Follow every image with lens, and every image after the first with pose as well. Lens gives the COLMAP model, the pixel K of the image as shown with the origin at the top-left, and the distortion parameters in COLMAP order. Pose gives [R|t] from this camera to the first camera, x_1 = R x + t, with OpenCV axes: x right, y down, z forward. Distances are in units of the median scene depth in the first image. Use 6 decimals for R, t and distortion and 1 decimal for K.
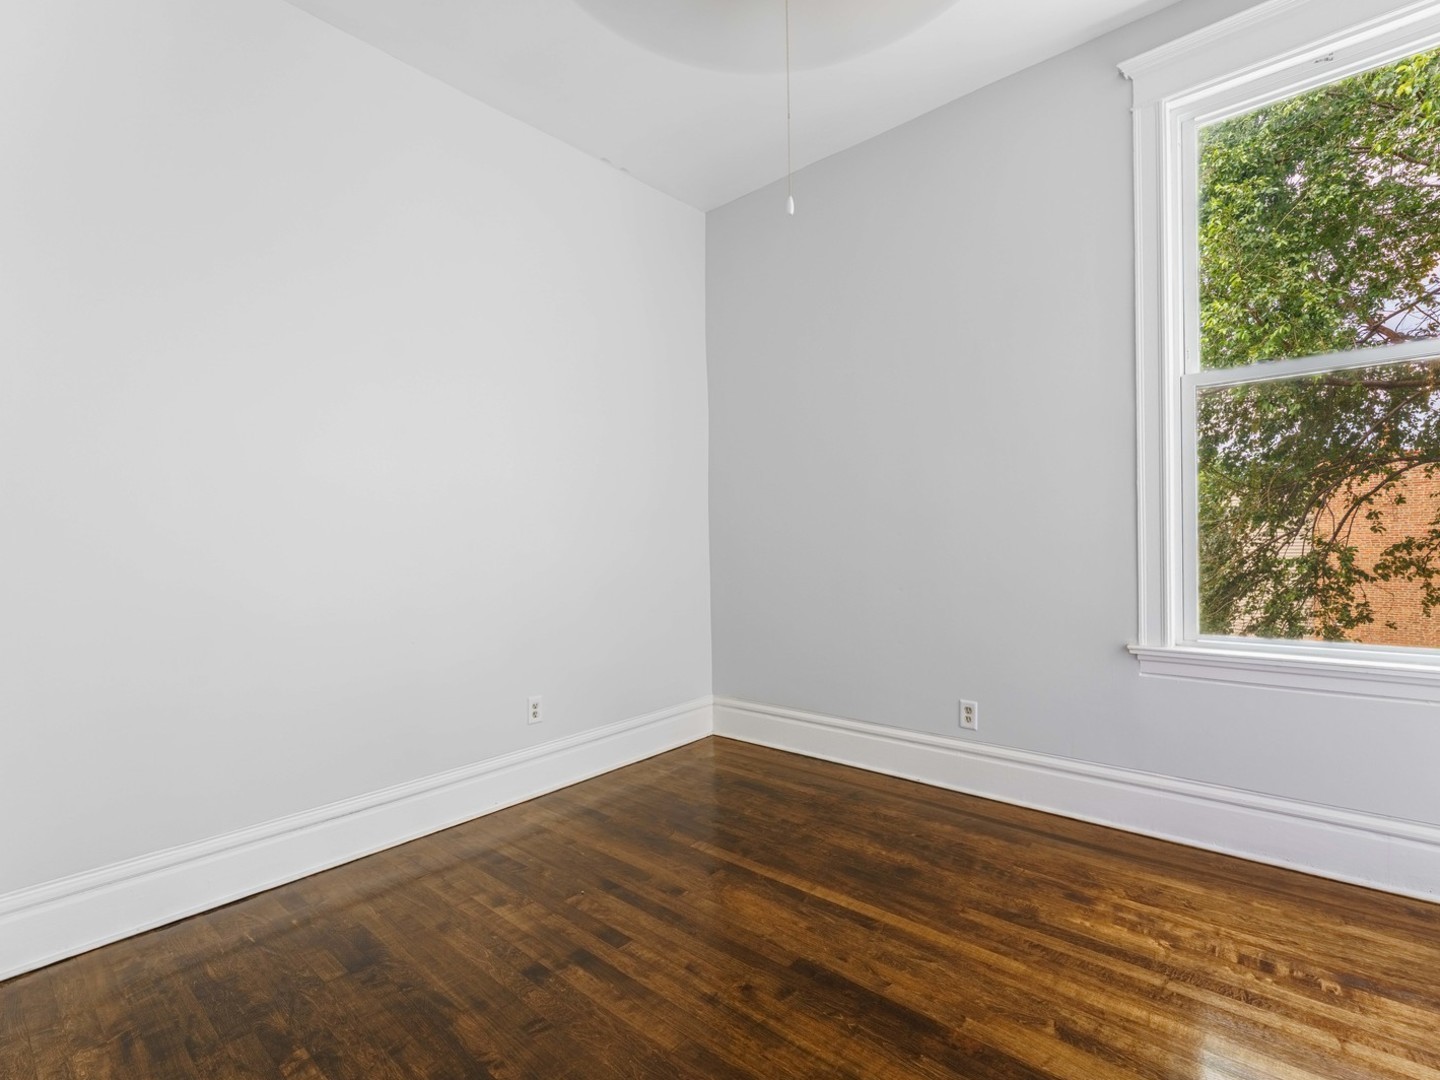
lens RADIAL K [[680.8, 0, 721.1], [0, 680.8, 538.1], [0, 0, 1]] dist [-0.001386, -0.000457]
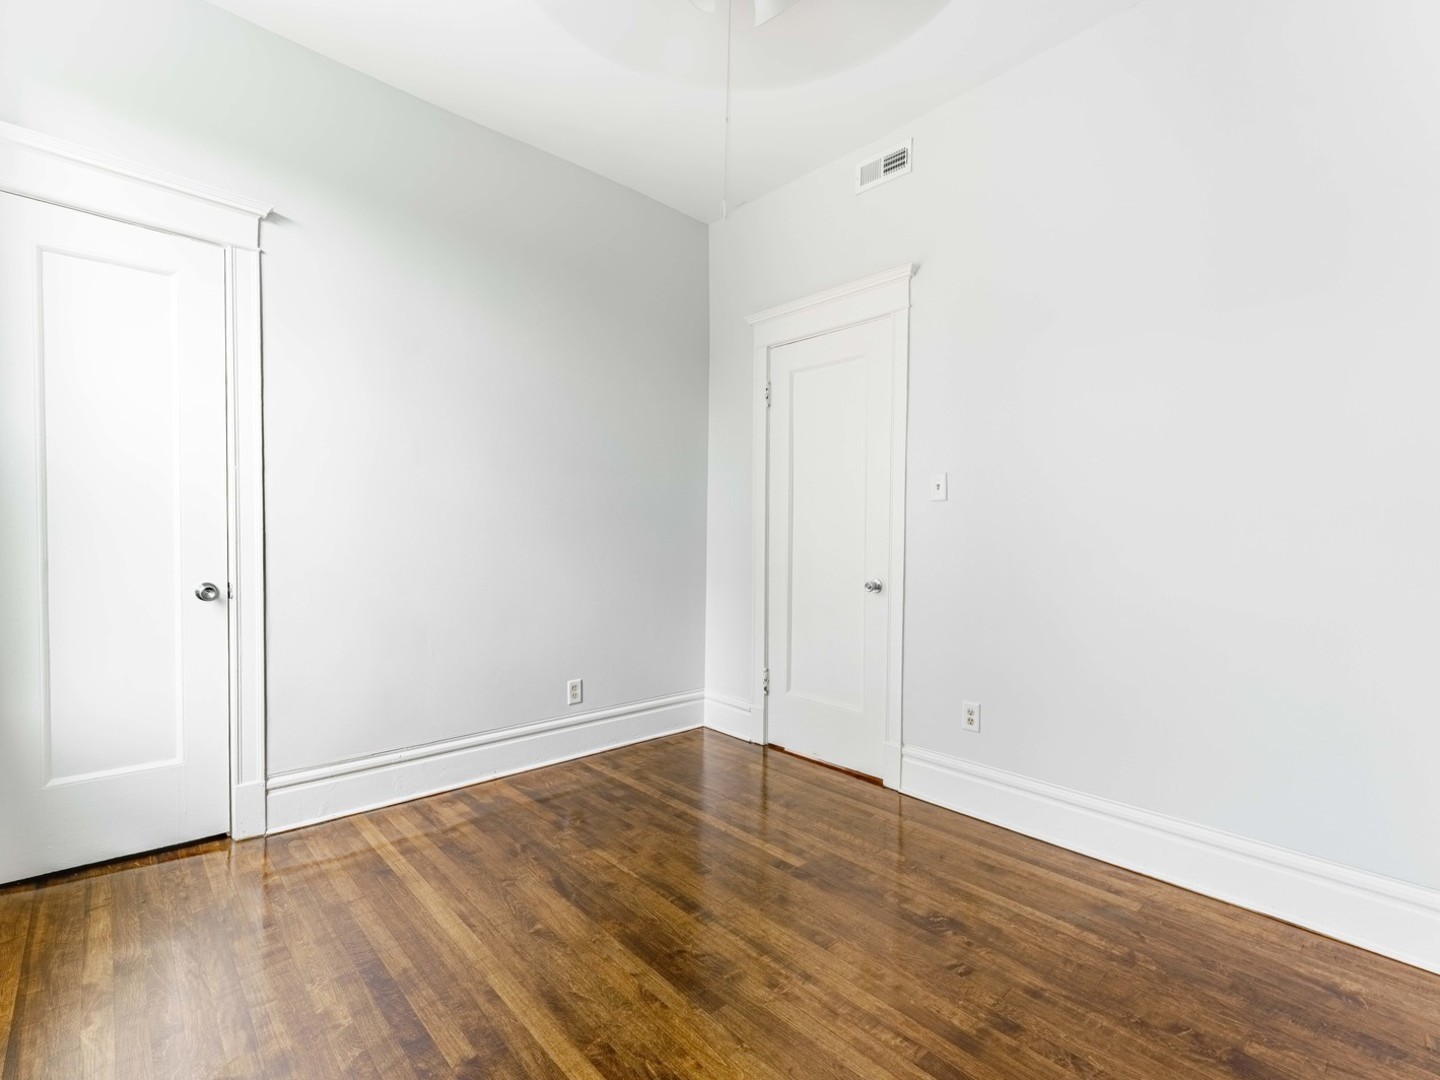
lens RADIAL K [[680.8, 0, 719.3], [0, 680.8, 537.8], [0, 0, 1]] dist [-0.001386, -0.000457]
pose [[-0.994019, 0.005994, 0.109047, 0.002950], [0.007403, 0.999894, 0.012527, -0.017547], [-0.108960, 0.013259, -0.993958, 2.027190]]
